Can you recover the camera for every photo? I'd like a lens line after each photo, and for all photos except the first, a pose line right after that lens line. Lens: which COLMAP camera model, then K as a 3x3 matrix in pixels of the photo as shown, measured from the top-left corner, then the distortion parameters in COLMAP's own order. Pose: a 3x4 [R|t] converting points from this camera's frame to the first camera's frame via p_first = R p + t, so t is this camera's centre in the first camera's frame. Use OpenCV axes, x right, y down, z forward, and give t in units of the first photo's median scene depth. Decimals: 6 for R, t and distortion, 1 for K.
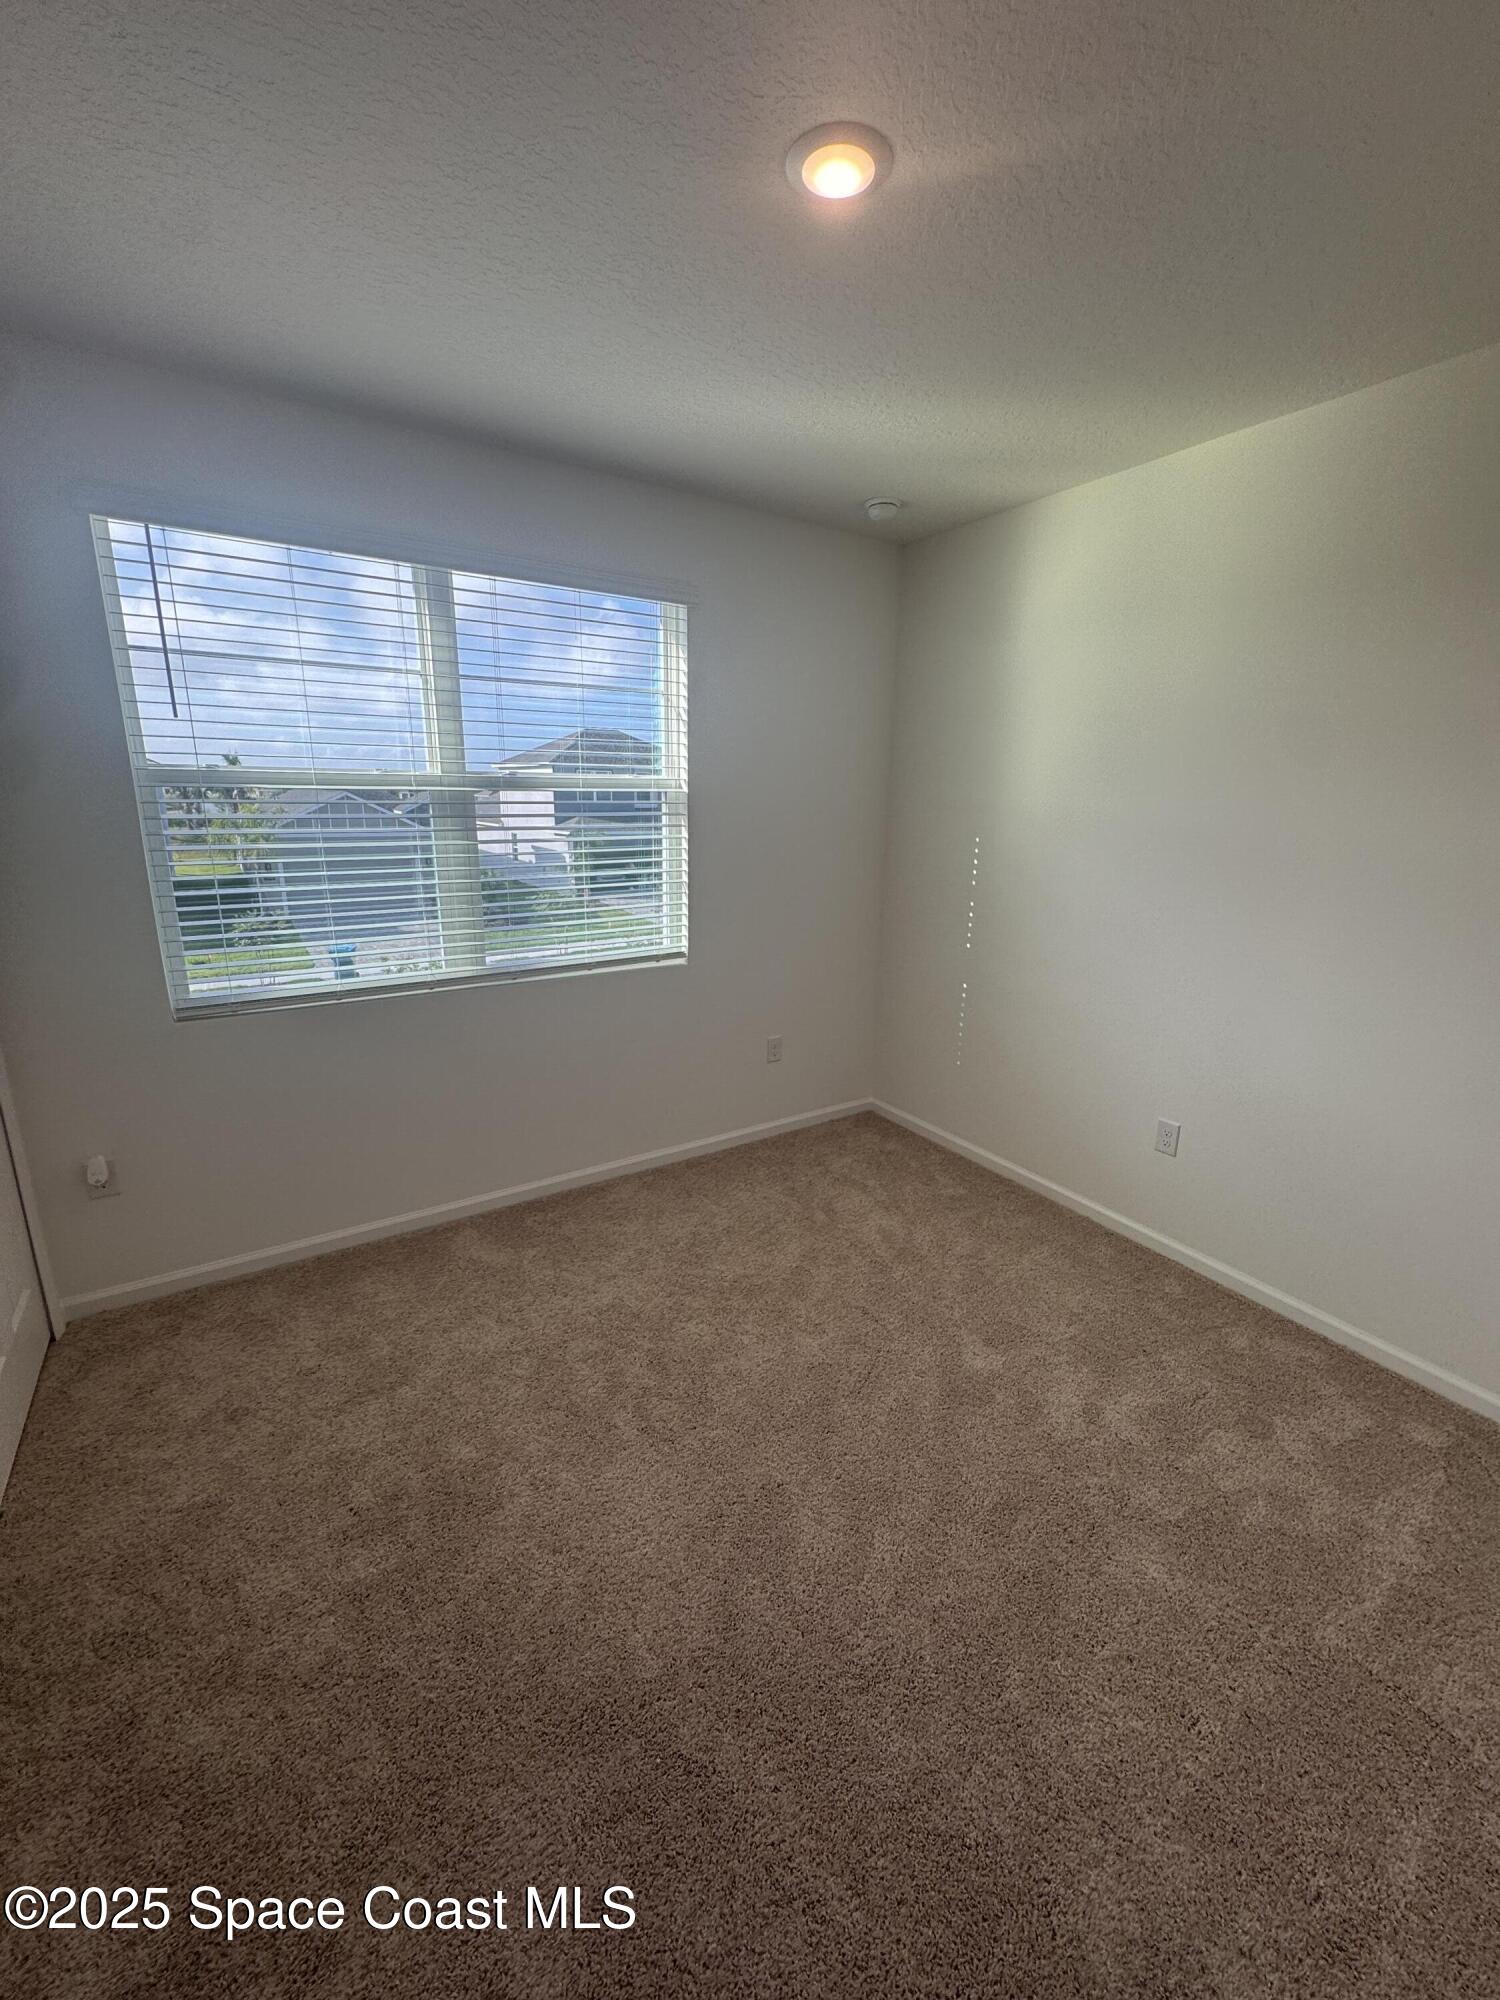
lens RADIAL K [[795.7, 0, 743.4], [0, 795.7, 995.5], [0, 0, 1]] dist [-0.001449, -0.000687]
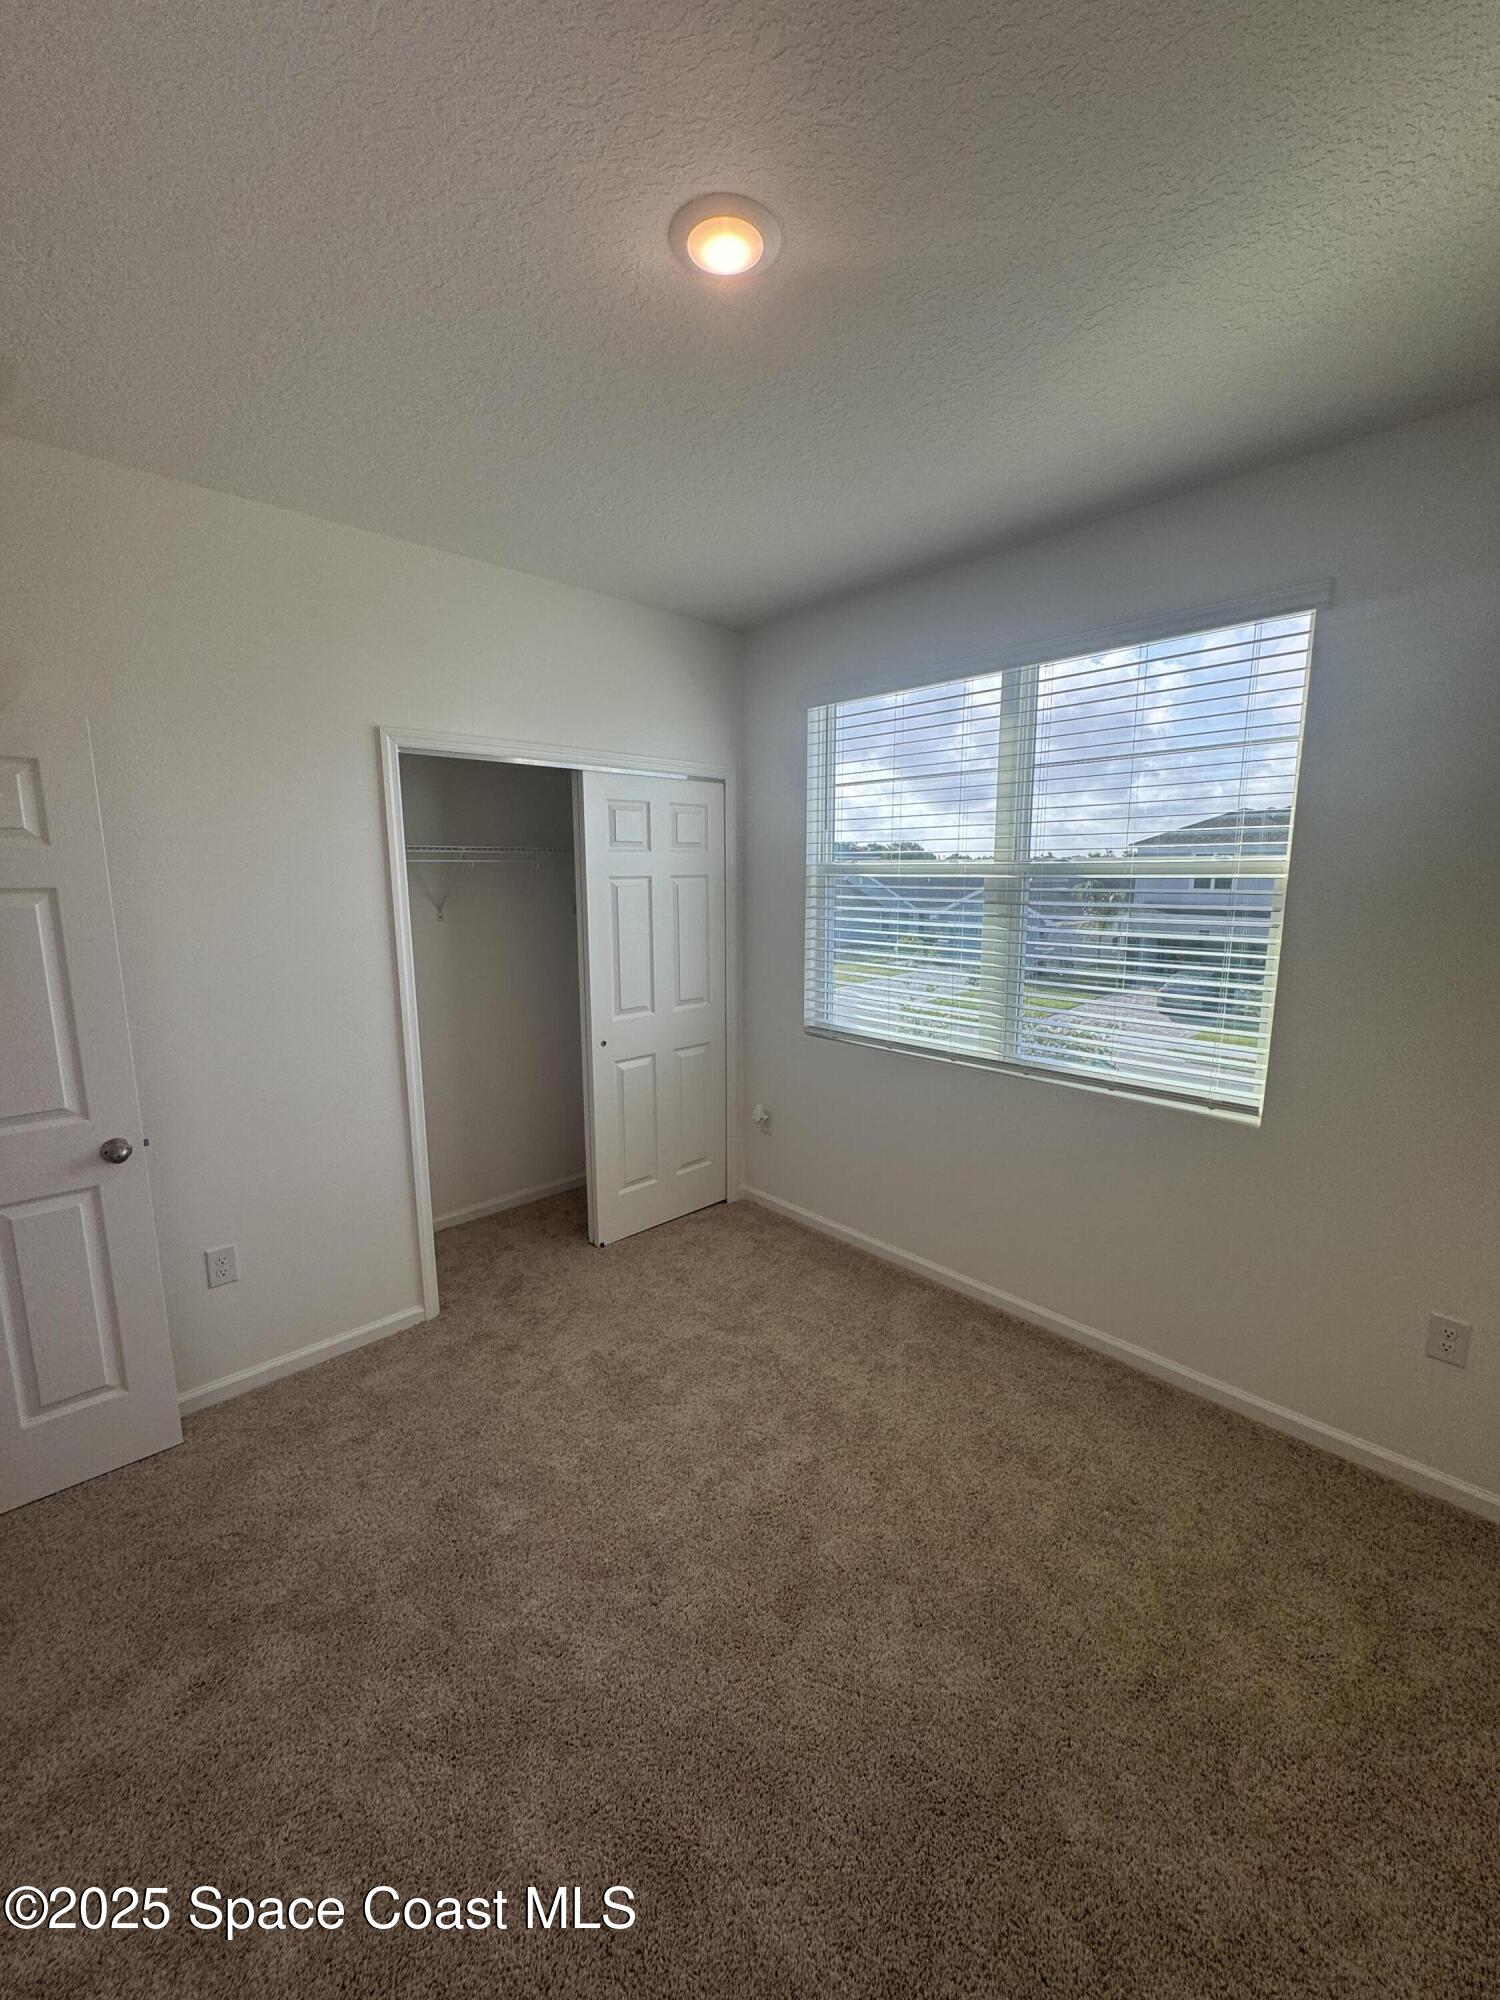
lens RADIAL K [[795.7, 0, 737.1], [0, 795.7, 991.7], [0, 0, 1]] dist [-0.001449, -0.000687]
pose [[0.180069, 0.144592, -0.972969, 0.594127], [-0.227703, 0.968398, 0.101771, -0.143582], [0.956936, 0.203222, 0.207303, 0.495366]]
